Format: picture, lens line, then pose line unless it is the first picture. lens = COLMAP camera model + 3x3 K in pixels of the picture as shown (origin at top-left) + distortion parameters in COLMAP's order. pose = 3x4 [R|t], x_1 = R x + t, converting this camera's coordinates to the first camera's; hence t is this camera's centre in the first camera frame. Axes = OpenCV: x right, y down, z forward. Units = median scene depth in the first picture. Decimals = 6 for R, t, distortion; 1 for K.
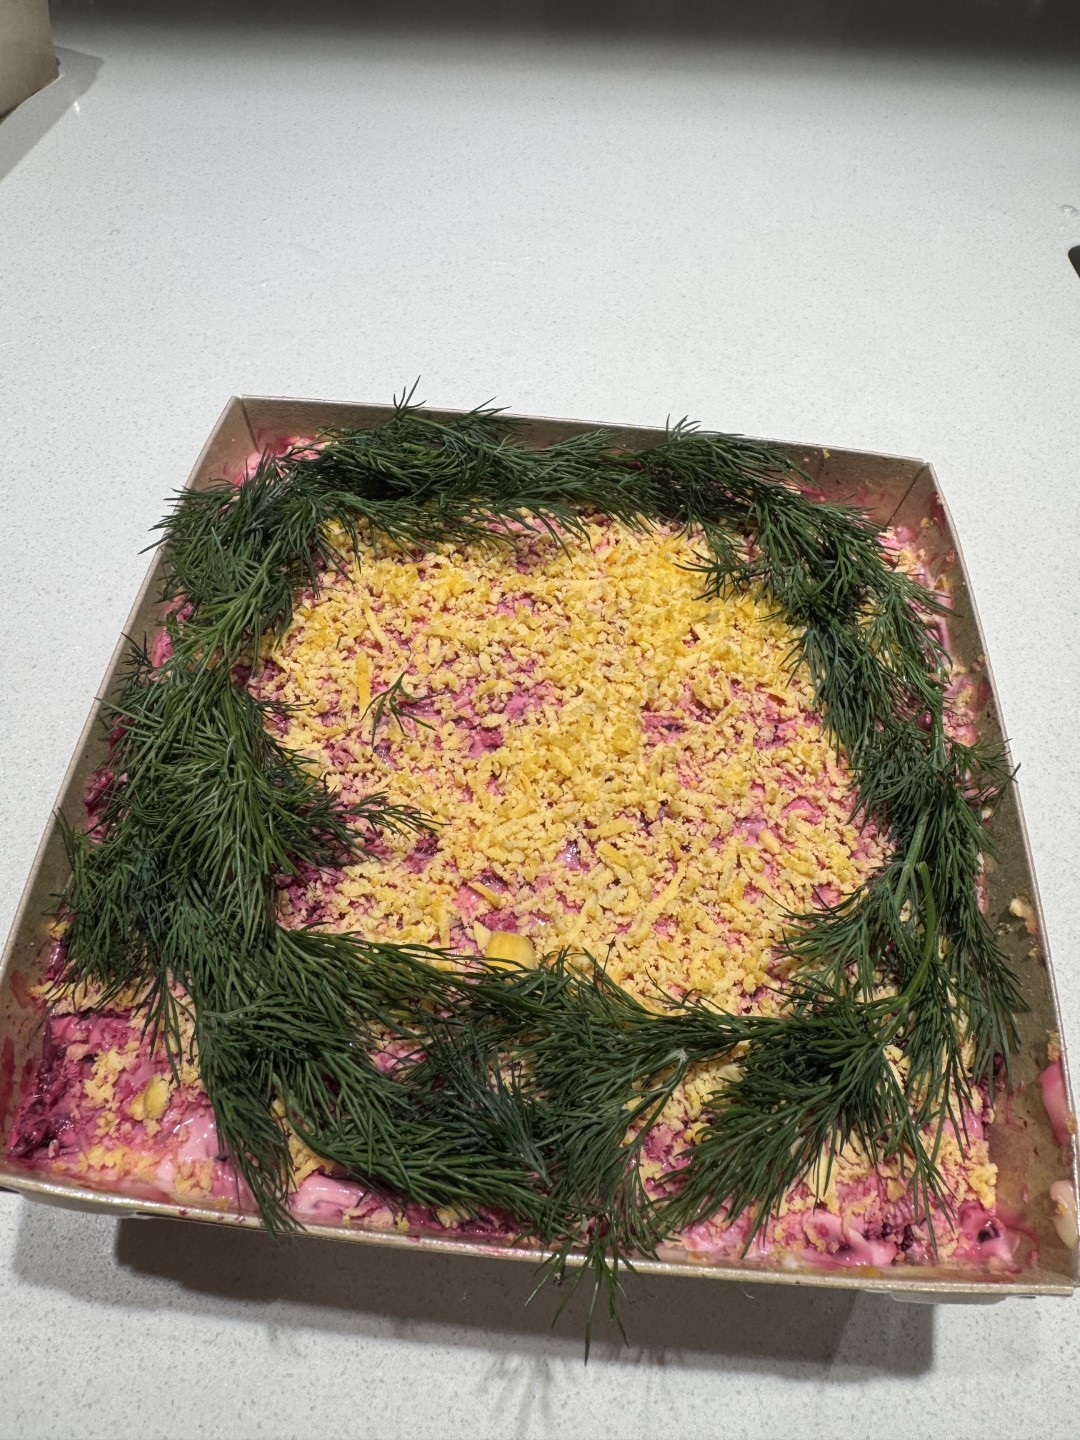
lens RADIAL K [[990.4, 0, 535.2], [0, 990.4, 629.0], [0, 0, 1]] dist [0.003158, 0.001212]
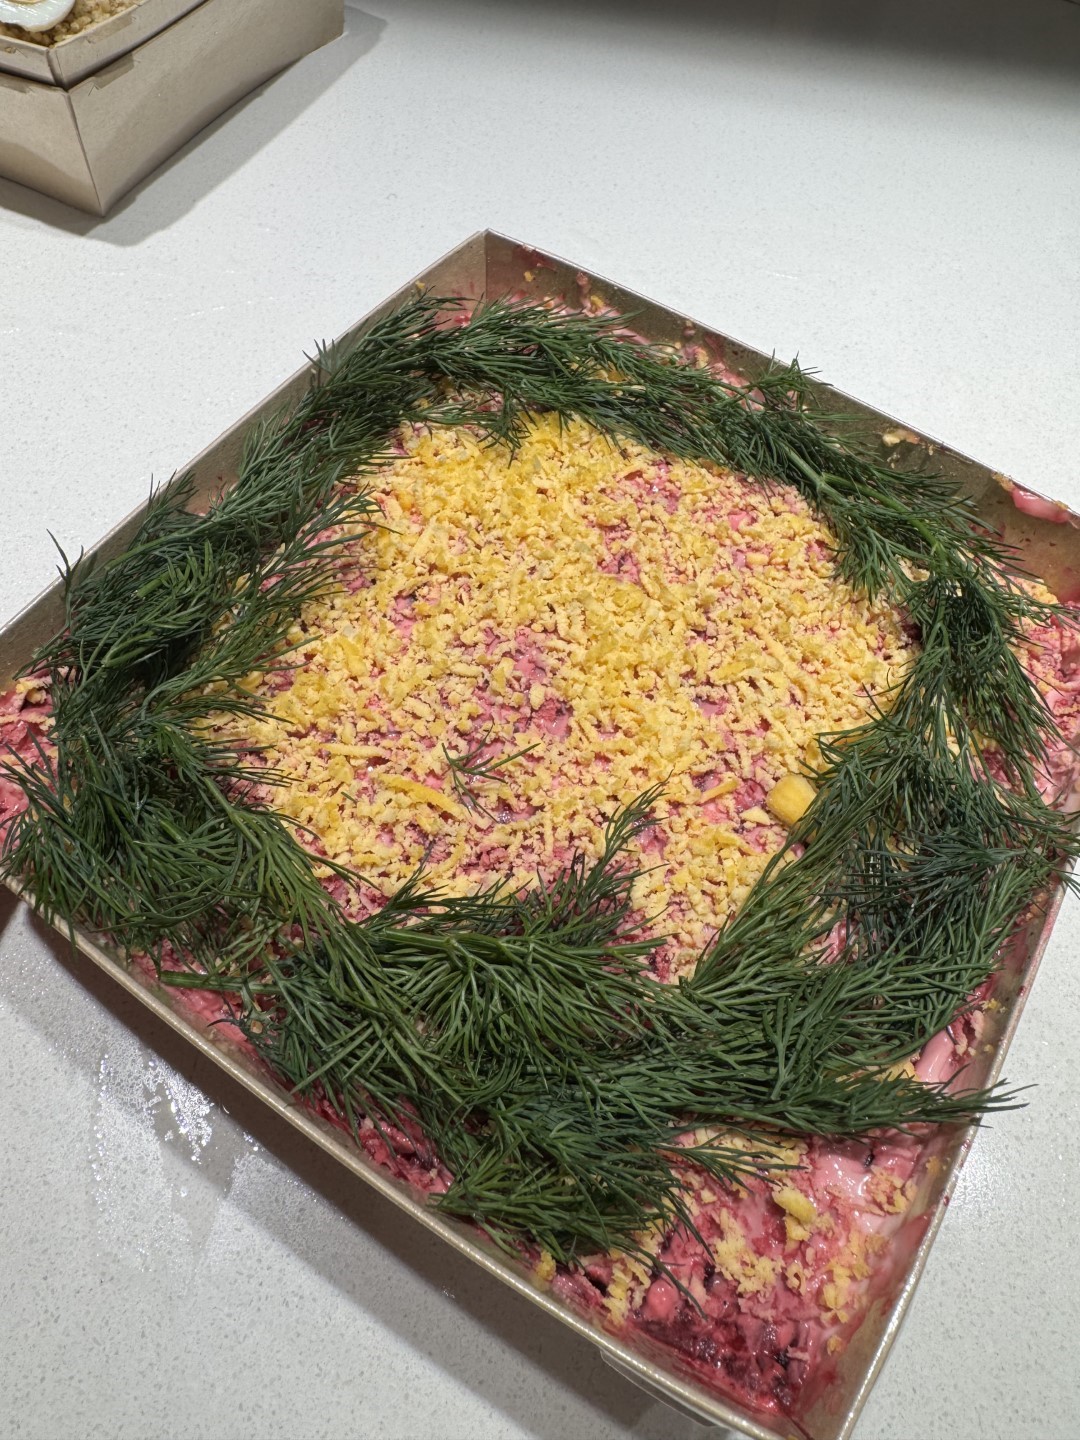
lens RADIAL K [[990.4, 0, 535.2], [0, 990.4, 629.0], [0, 0, 1]] dist [0.003158, 0.001212]
pose [[0.483760, -0.747053, 0.455946, -0.409884], [0.692217, 0.645379, 0.322988, -0.238921], [-0.535548, 0.159365, 0.829332, 0.252952]]
